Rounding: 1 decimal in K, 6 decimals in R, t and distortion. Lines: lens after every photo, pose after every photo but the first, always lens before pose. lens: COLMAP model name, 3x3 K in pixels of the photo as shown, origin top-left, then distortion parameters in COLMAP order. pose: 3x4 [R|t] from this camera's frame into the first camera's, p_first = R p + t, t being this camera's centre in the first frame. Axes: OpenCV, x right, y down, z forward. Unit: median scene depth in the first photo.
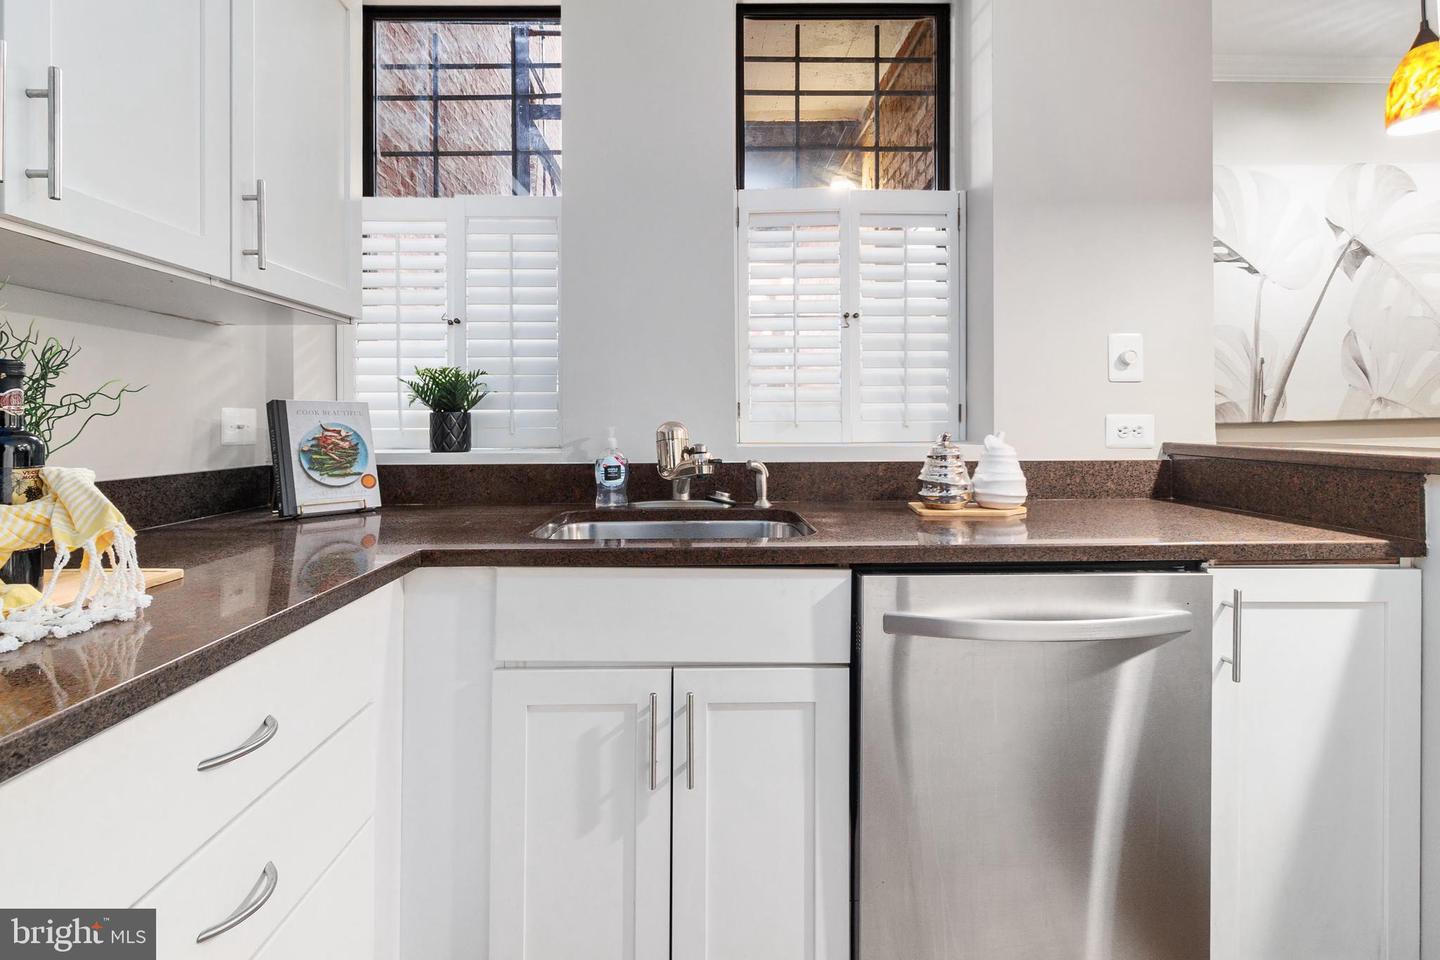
lens RADIAL K [[673.3, 0, 711.9], [0, 673.3, 424.8], [0, 0, 1]] dist [-0.000179, -0.000016]
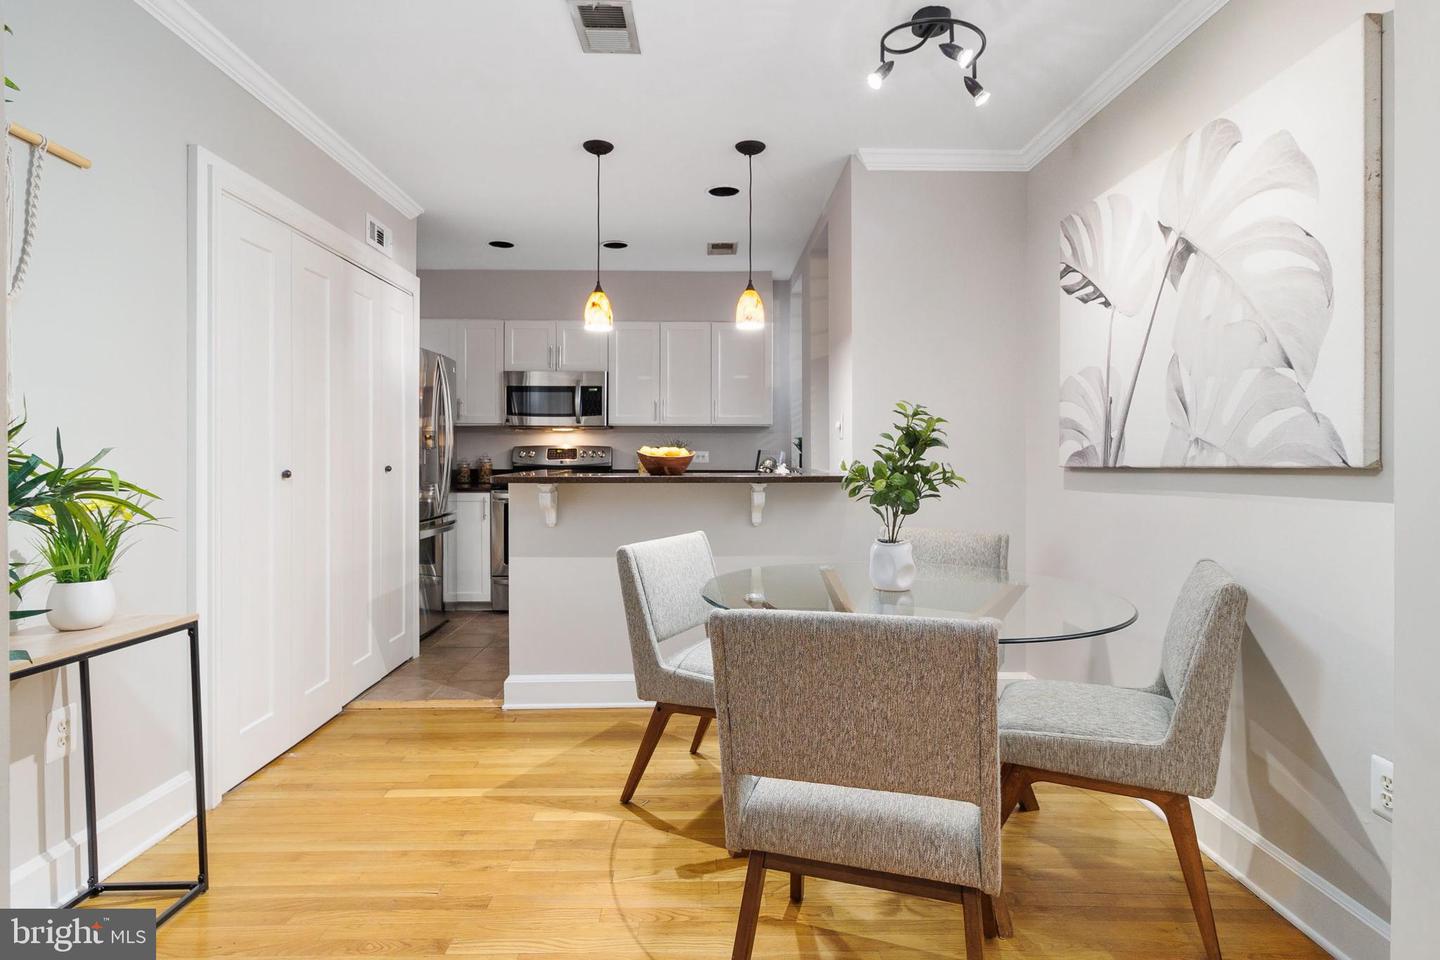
lens RADIAL K [[743.2, 0, 719.5], [0, 743.2, 446.9], [0, 0, 1]] dist [0.001999, 0.000123]
pose [[-0.002637, -0.002513, -0.999993, 1.837327], [-0.002231, 0.999994, -0.002507, -0.027884], [0.999994, 0.002224, -0.002643, 0.469110]]
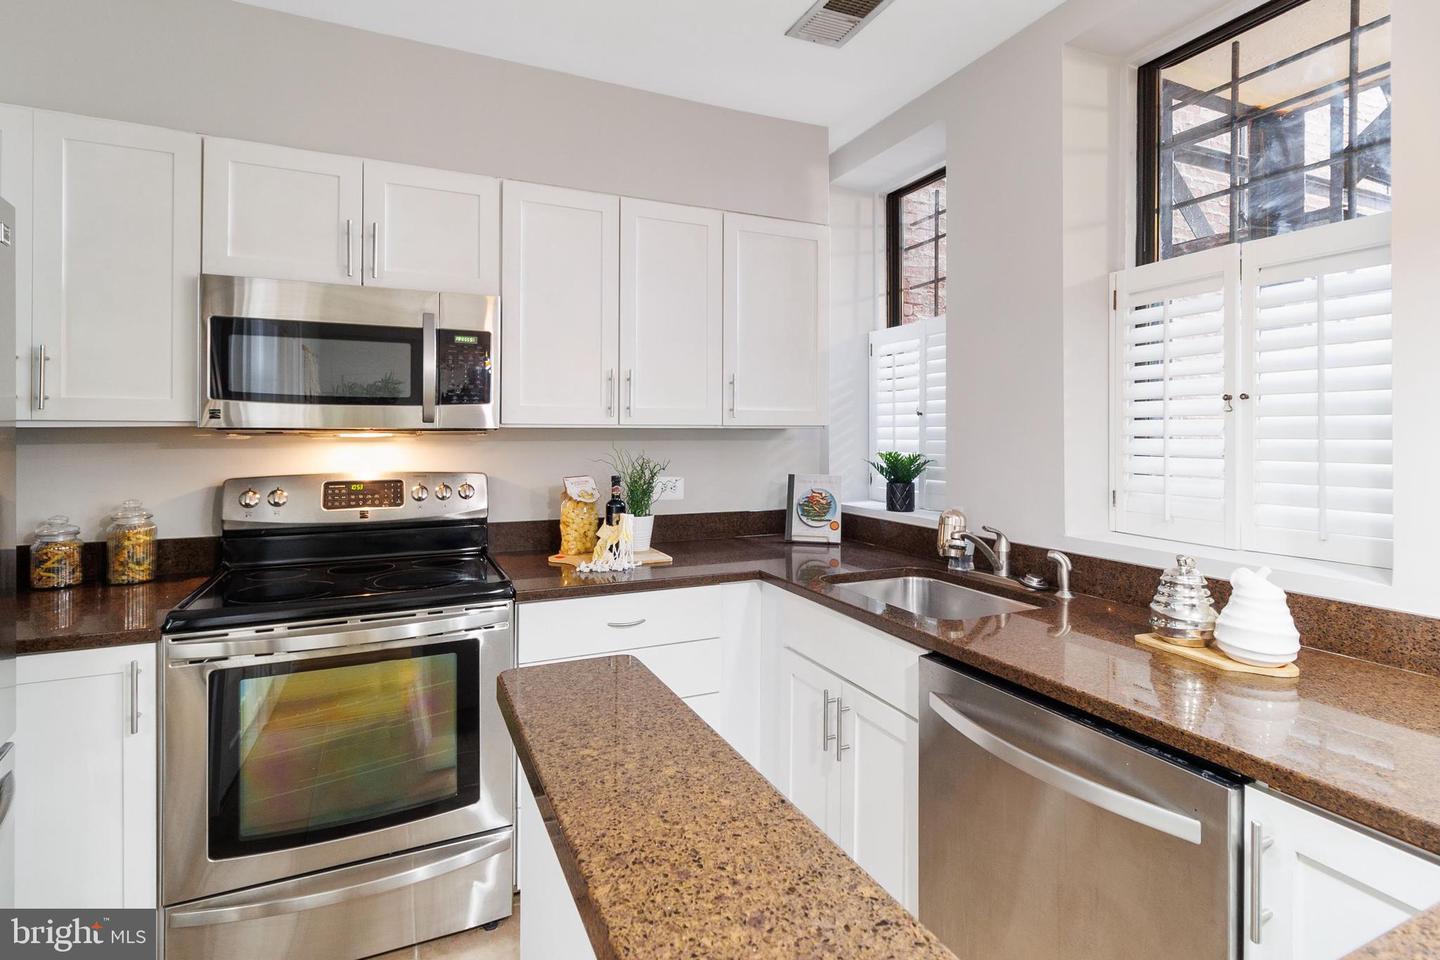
lens RADIAL K [[701.9, 0, 714.3], [0, 701.9, 428.8], [0, 0, 1]] dist [0.002317, 0.000267]
pose [[0.392947, 0.001410, -0.919560, 0.587019], [-0.004280, 0.999991, -0.000296, -0.093199], [0.919551, 0.004052, 0.392949, 0.050733]]
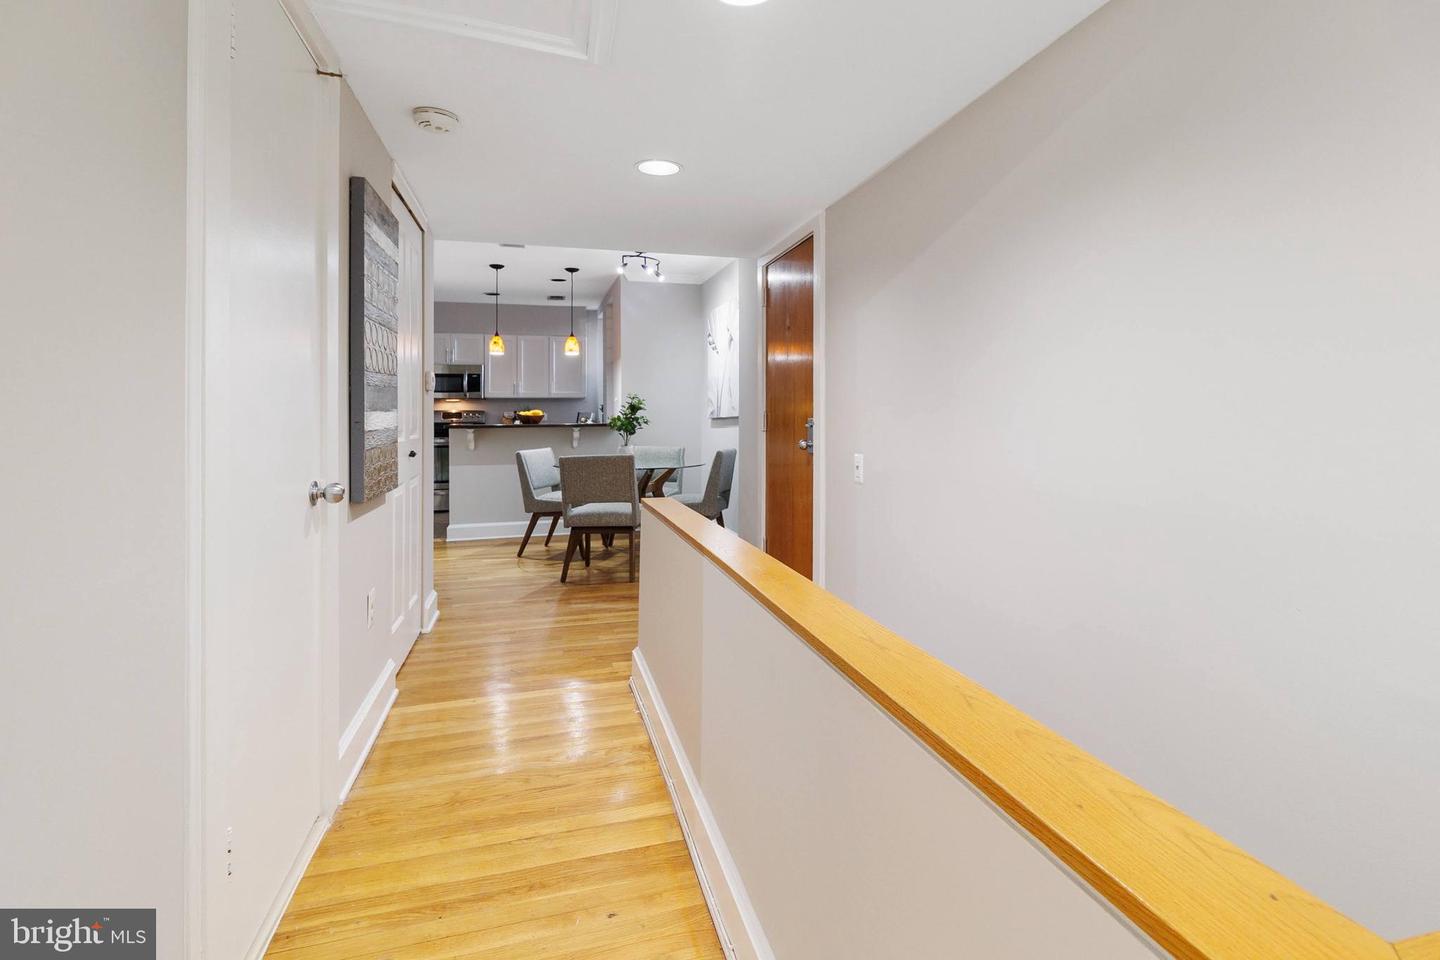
lens RADIAL K [[694.9, 0, 724.3], [0, 694.9, 403.3], [0, 0, 1]] dist [0.000859, 0.000080]
pose [[0.247861, -0.012959, -0.968709, 3.141615], [0.003231, 0.999916, -0.012550, -0.023759], [0.968790, -0.000019, 0.247882, 0.428560]]
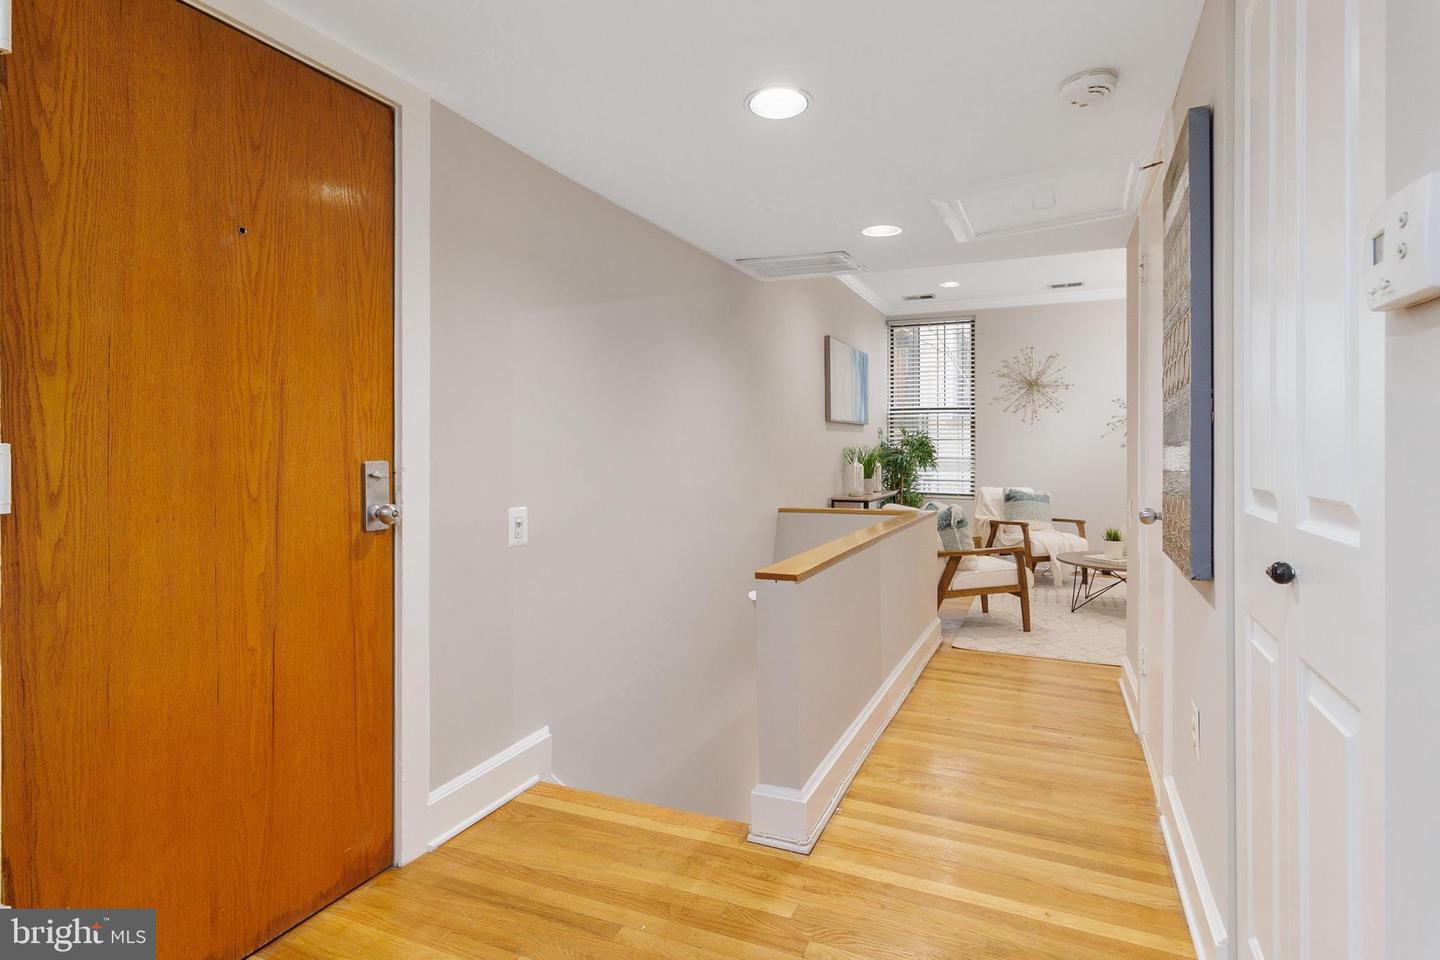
lens RADIAL K [[743.2, 0, 719.5], [0, 743.2, 446.9], [0, 0, 1]] dist [0.001999, 0.000123]
pose [[0.424614, 0.011998, 0.905295, 1.323547], [-0.005922, 0.999928, -0.010475, -0.019386], [-0.905355, -0.000913, 0.424654, 0.313078]]
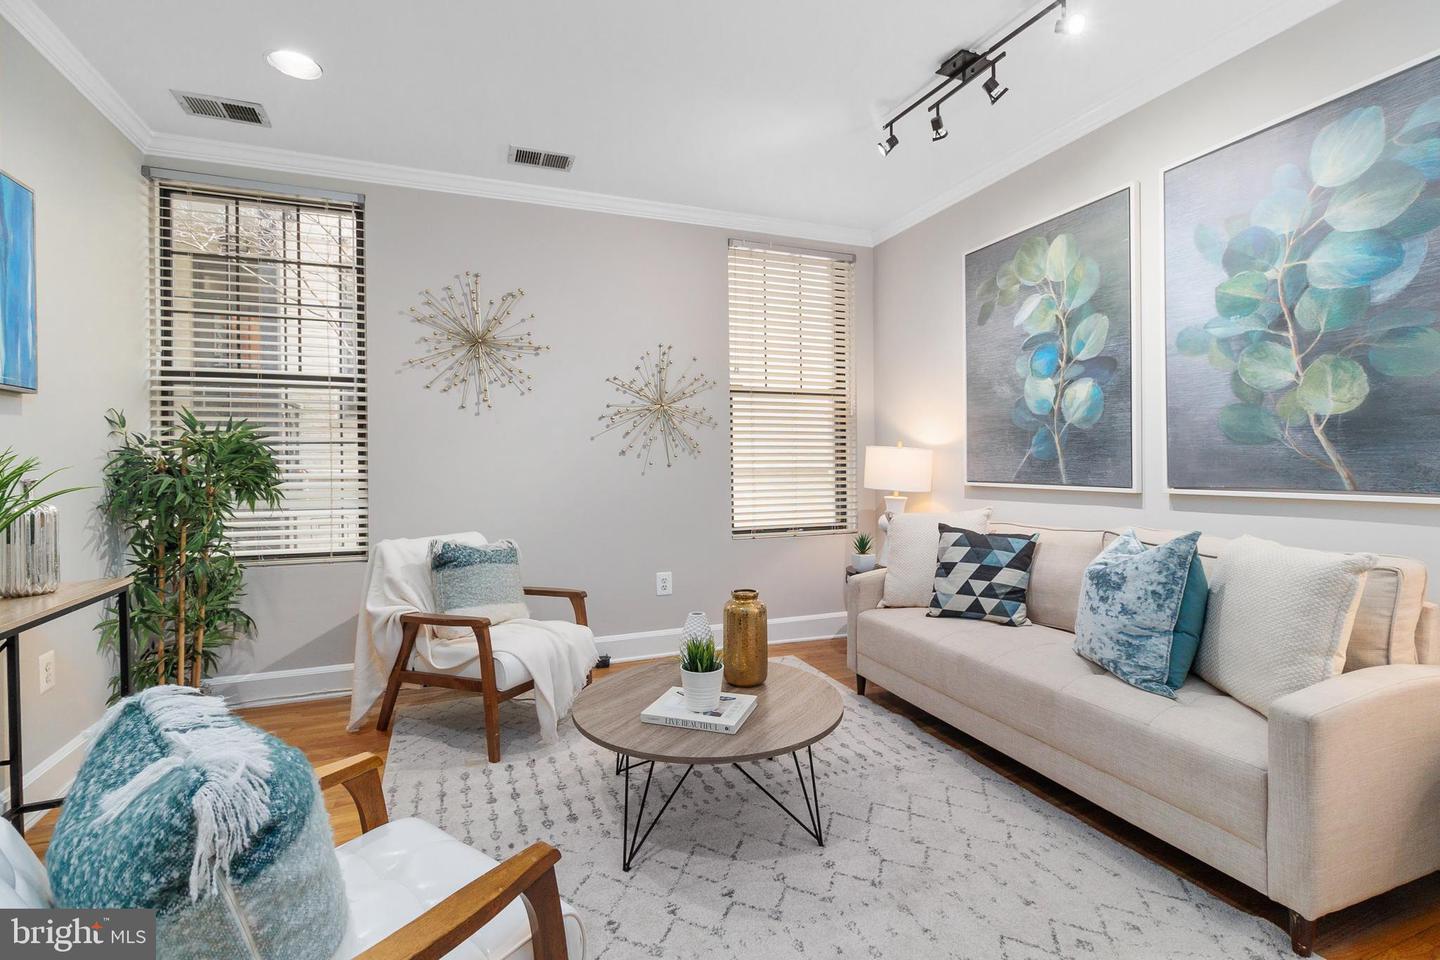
lens RADIAL K [[668.5, 0, 721.2], [0, 668.5, 465.8], [0, 0, 1]] dist [0.000668, 0.000270]
pose [[-0.360231, 0.003599, 0.932856, 2.823728], [0.009780, 0.999952, -0.000081, -0.029551], [-0.932812, 0.009094, -0.360249, 0.458855]]
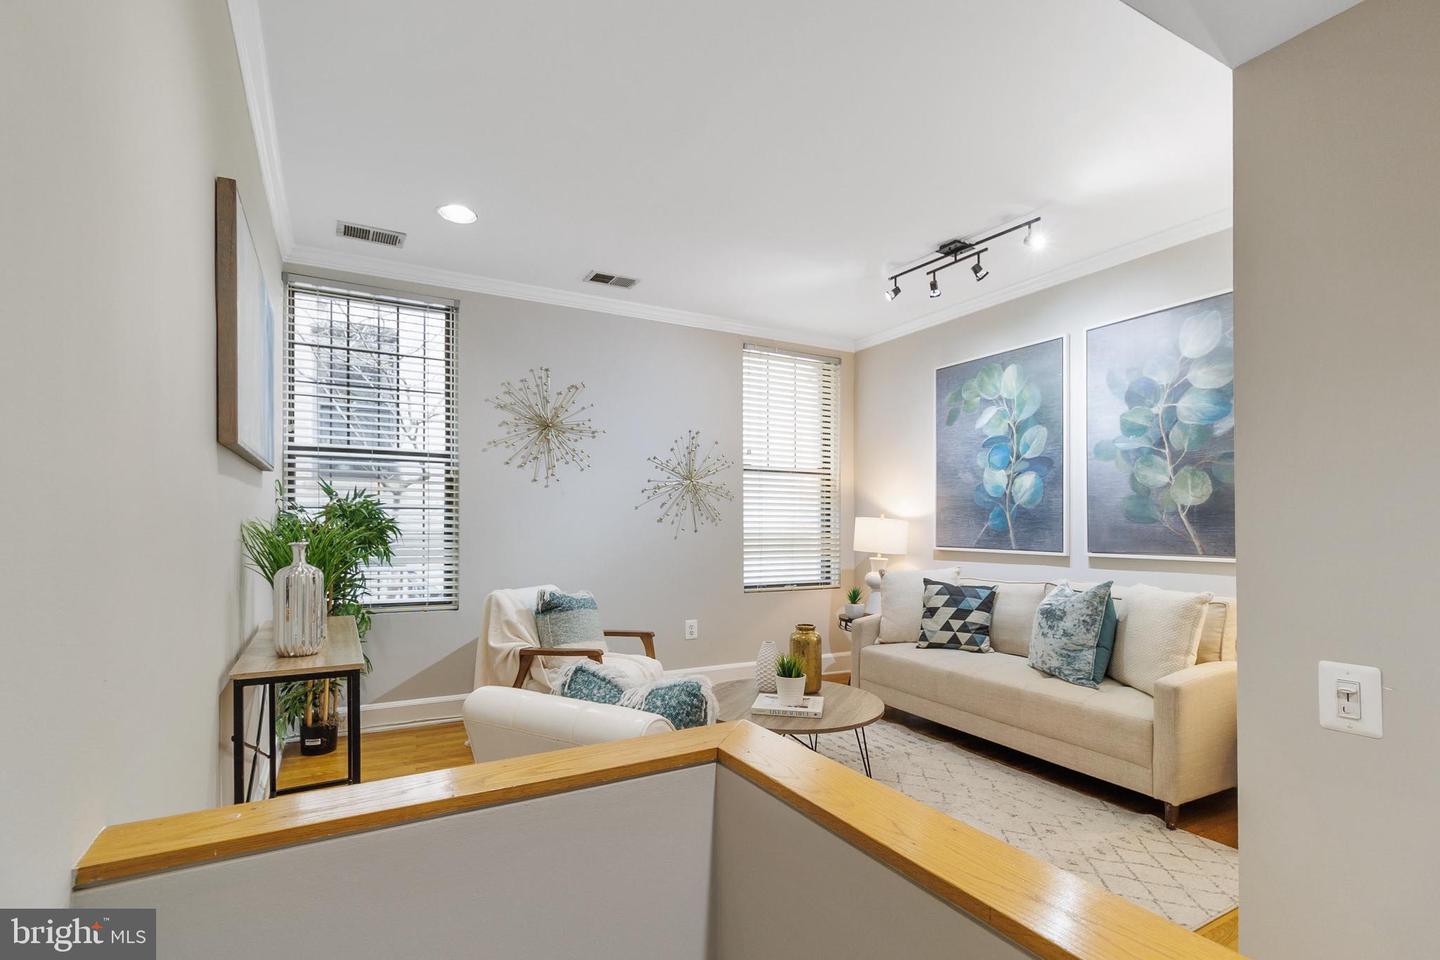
lens RADIAL K [[687.6, 0, 719.9], [0, 687.6, 521.2], [0, 0, 1]] dist [0.001828, -0.000087]
pose [[-0.479418, 0.007690, 0.877553, 2.616029], [-0.002611, 0.999945, -0.010189, -0.039132], [-0.877583, -0.007176, -0.479371, 0.847456]]
